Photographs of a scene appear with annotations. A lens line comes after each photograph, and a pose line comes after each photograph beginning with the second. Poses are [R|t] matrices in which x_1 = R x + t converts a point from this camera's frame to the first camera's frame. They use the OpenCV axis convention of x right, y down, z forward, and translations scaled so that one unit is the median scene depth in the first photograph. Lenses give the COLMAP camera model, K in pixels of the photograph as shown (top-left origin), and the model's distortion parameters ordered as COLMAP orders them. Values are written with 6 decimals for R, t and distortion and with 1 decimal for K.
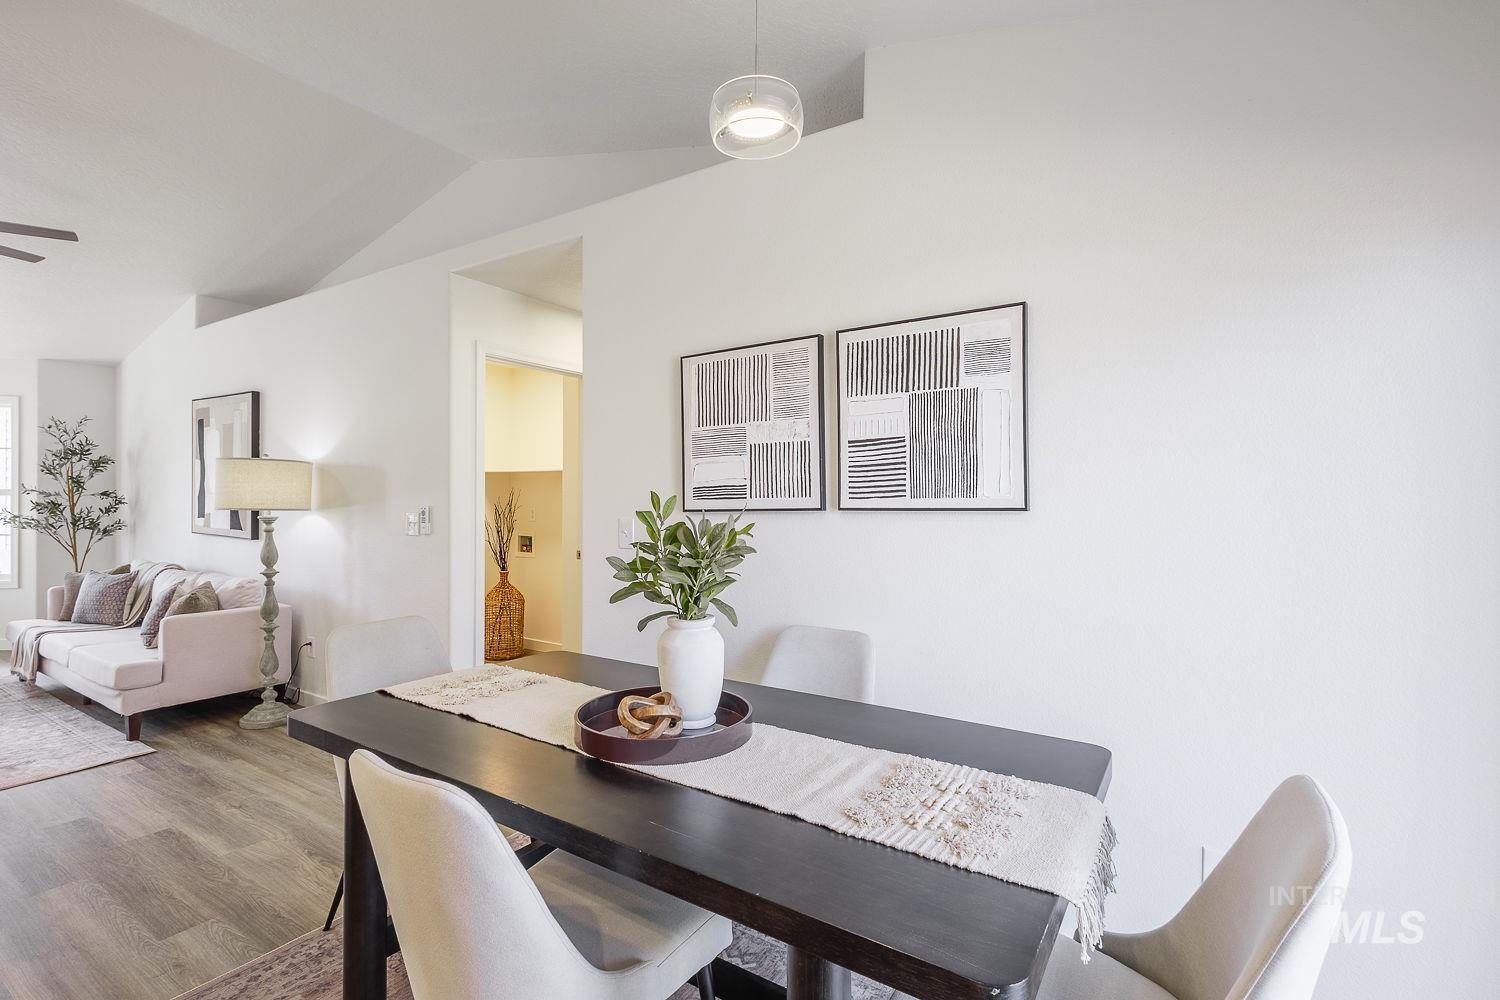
lens RADIAL K [[698.8, 0, 745.7], [0, 698.8, 500.3], [0, 0, 1]] dist [0.009353, 0.000040]
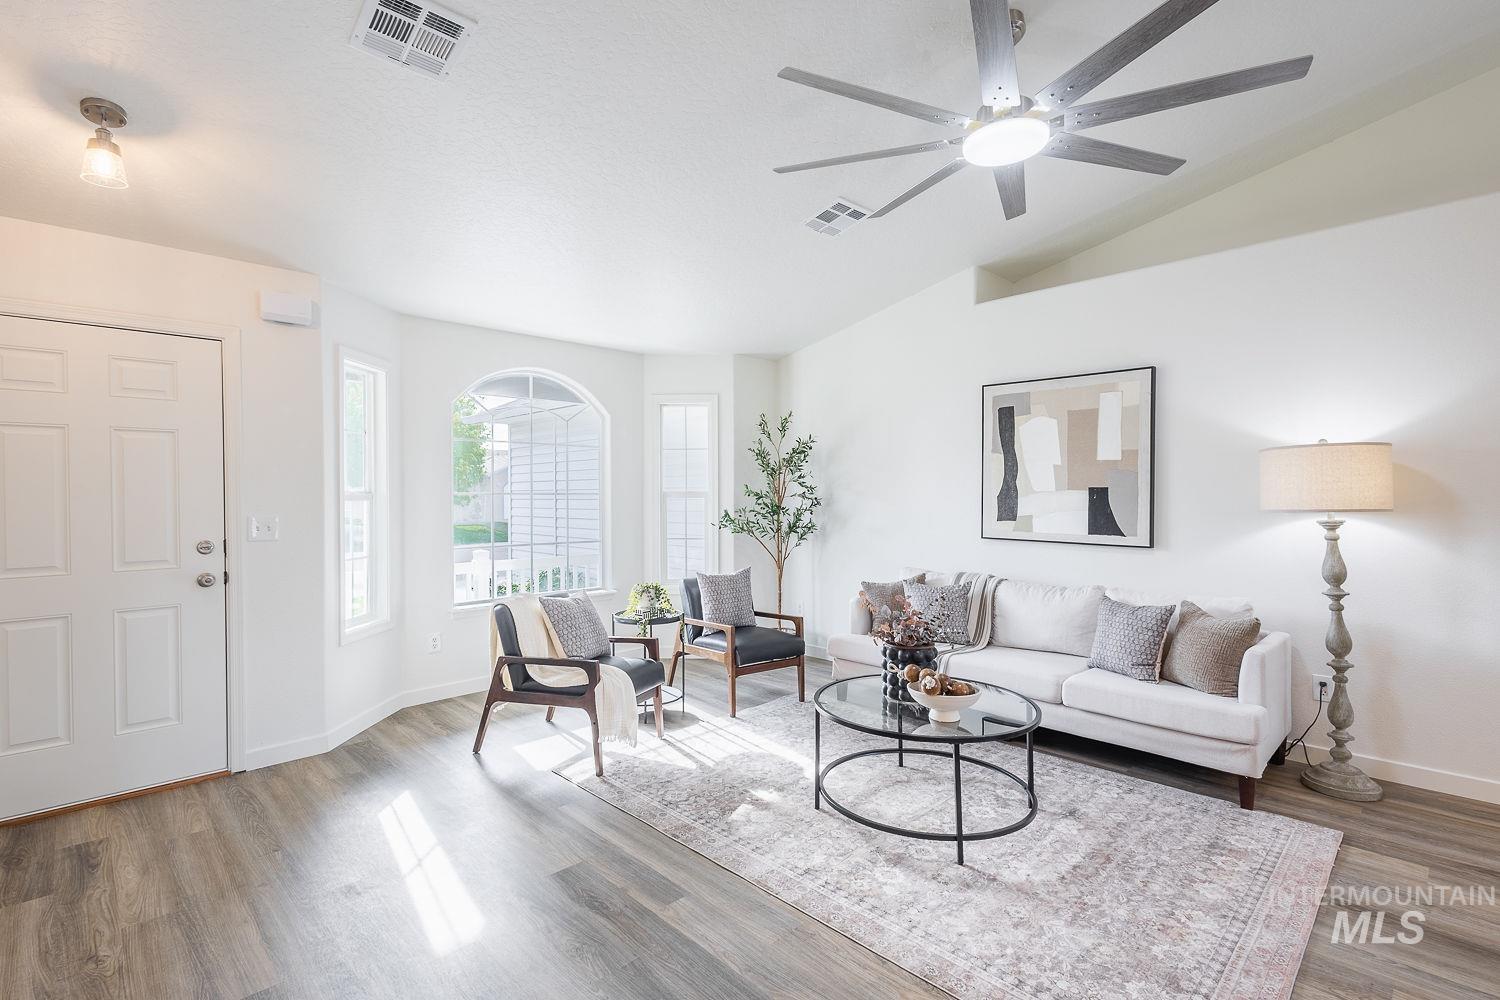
lens RADIAL K [[698.8, 0, 778.6], [0, 698.8, 502.5], [0, 0, 1]] dist [0.009353, 0.000040]
pose [[0.981549, -0.007391, -0.191066, -1.300569], [0.008585, 0.999948, 0.005423, -0.007596], [0.191016, -0.006963, 0.981562, 0.145075]]
